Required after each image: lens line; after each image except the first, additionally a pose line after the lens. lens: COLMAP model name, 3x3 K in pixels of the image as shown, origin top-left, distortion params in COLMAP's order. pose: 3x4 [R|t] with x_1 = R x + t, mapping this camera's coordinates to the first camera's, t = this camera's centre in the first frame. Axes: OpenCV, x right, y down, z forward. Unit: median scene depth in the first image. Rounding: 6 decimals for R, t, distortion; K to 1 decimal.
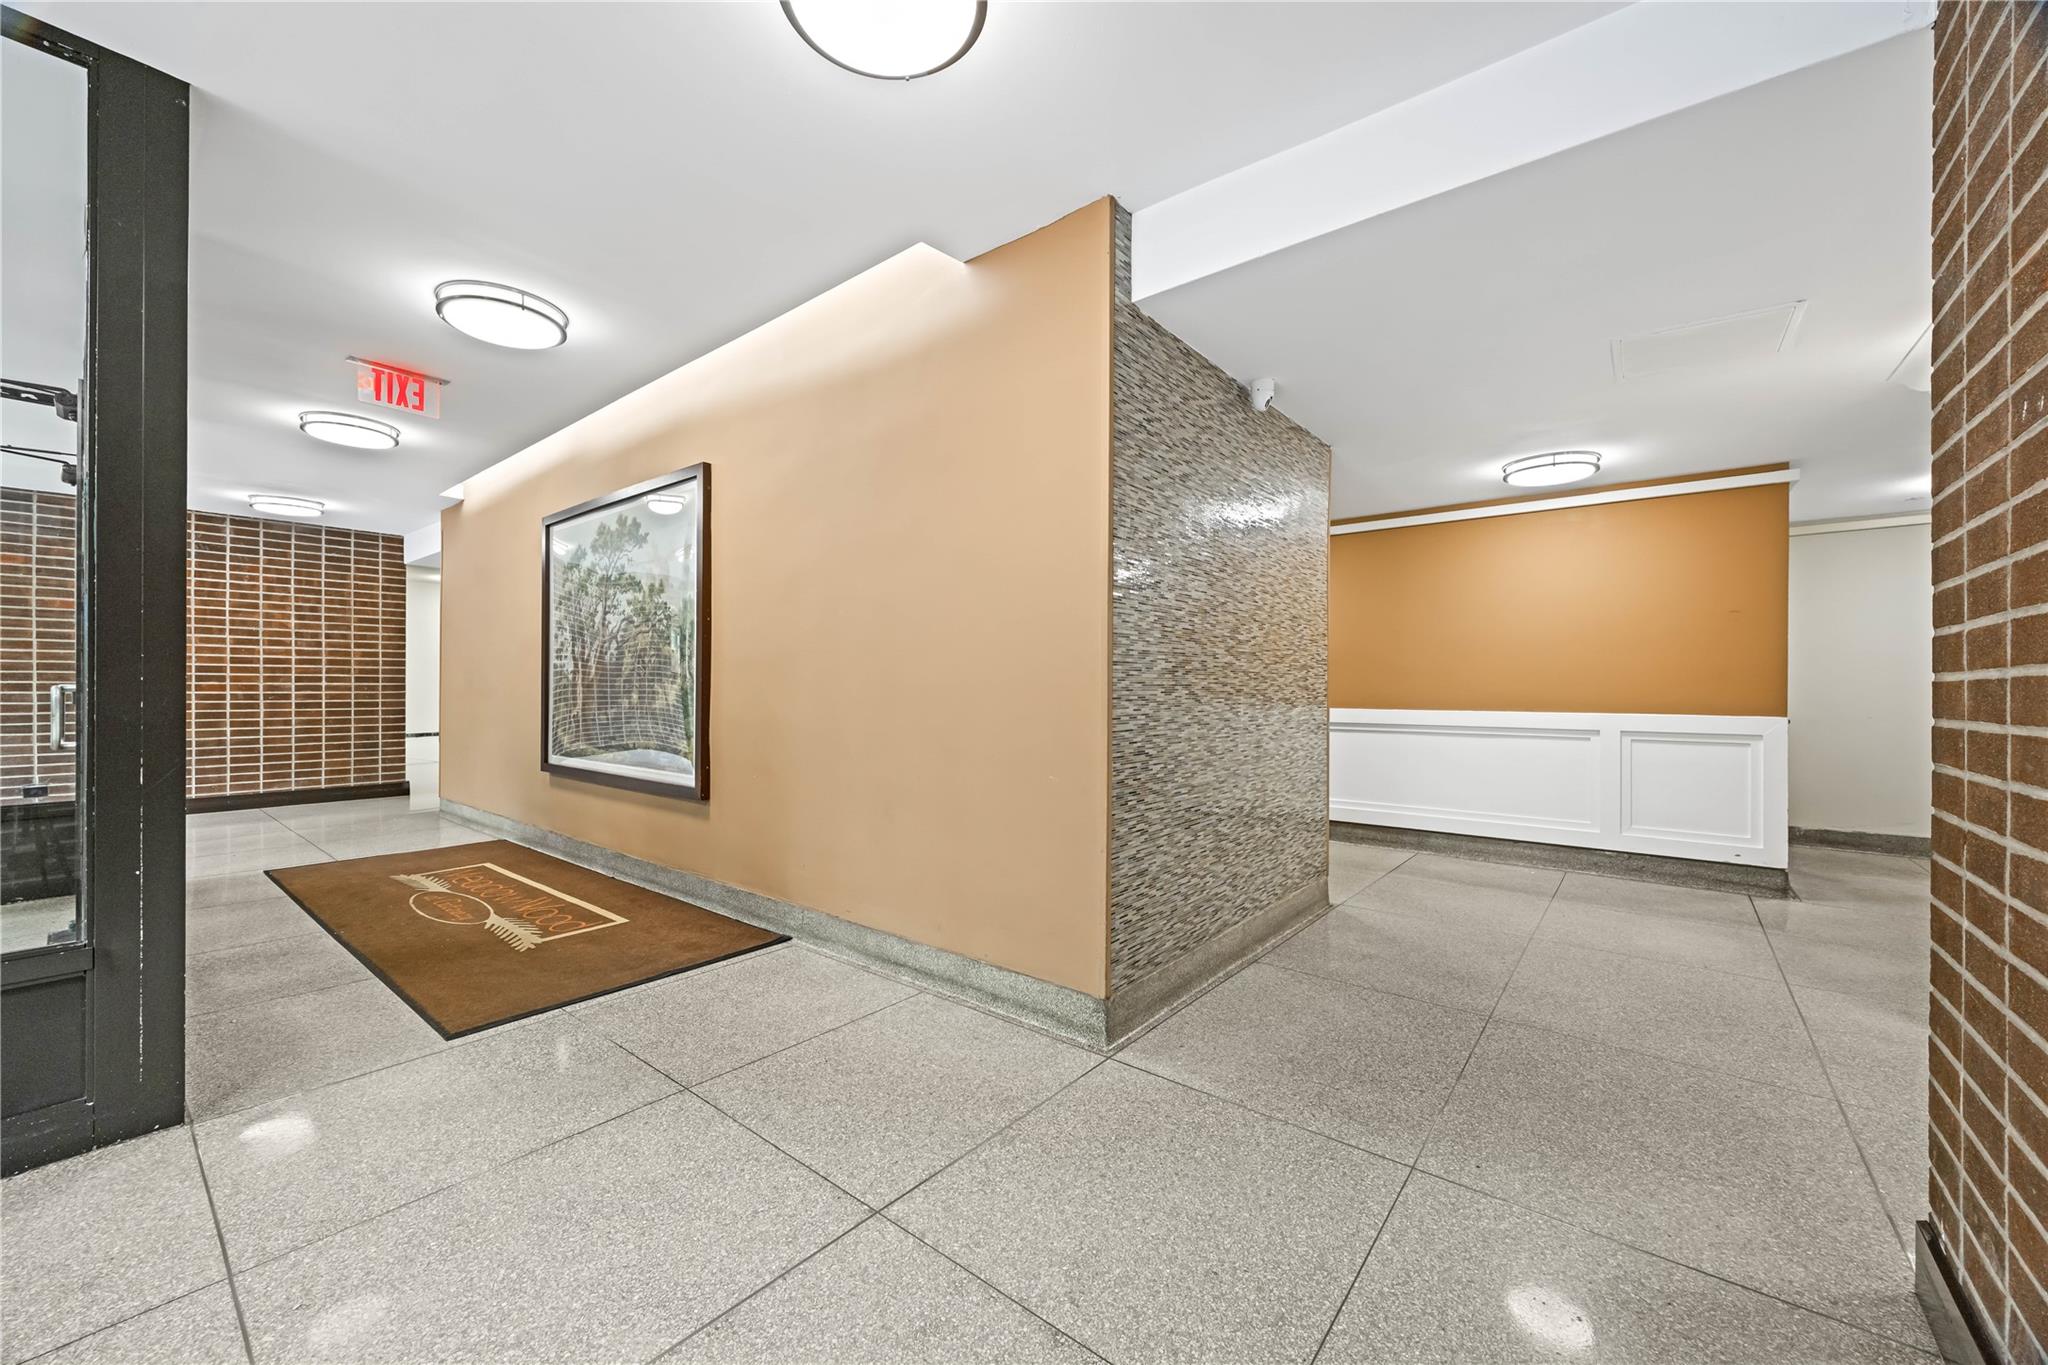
lens RADIAL K [[783.4, 0, 1021.1], [0, 783.4, 694.5], [0, 0, 1]] dist [-0.001380, -0.000104]
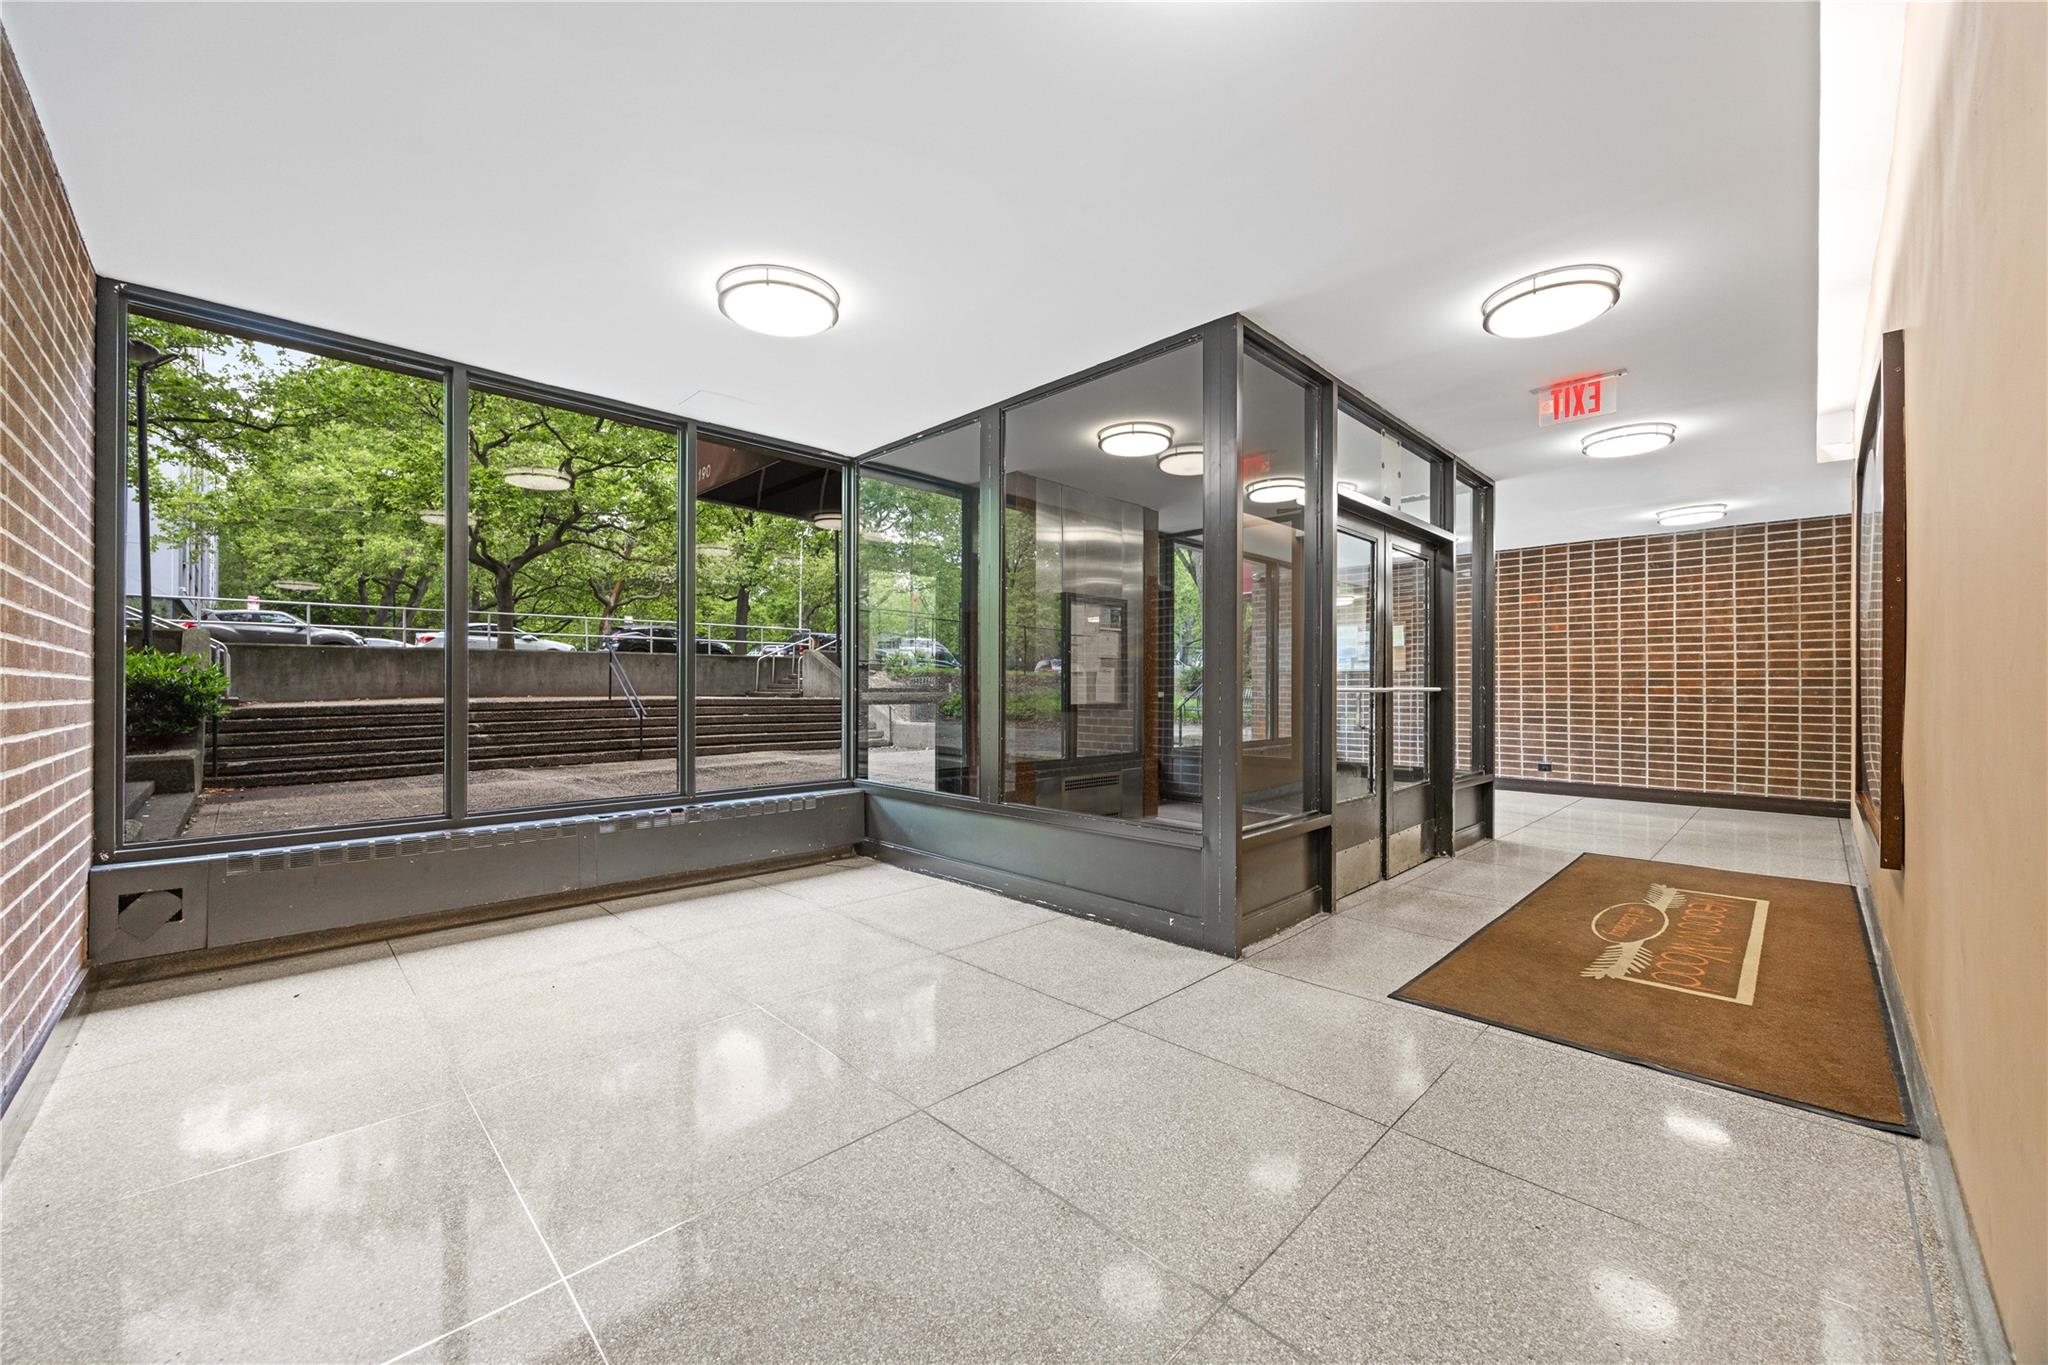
lens RADIAL K [[783.4, 0, 1021.1], [0, 783.4, 694.5], [0, 0, 1]] dist [-0.001380, -0.000104]
pose [[-0.108224, 0.006261, -0.994107, 0.164753], [-0.012577, 0.999892, 0.007666, -0.000937], [0.994047, 0.013332, -0.108134, 0.208560]]
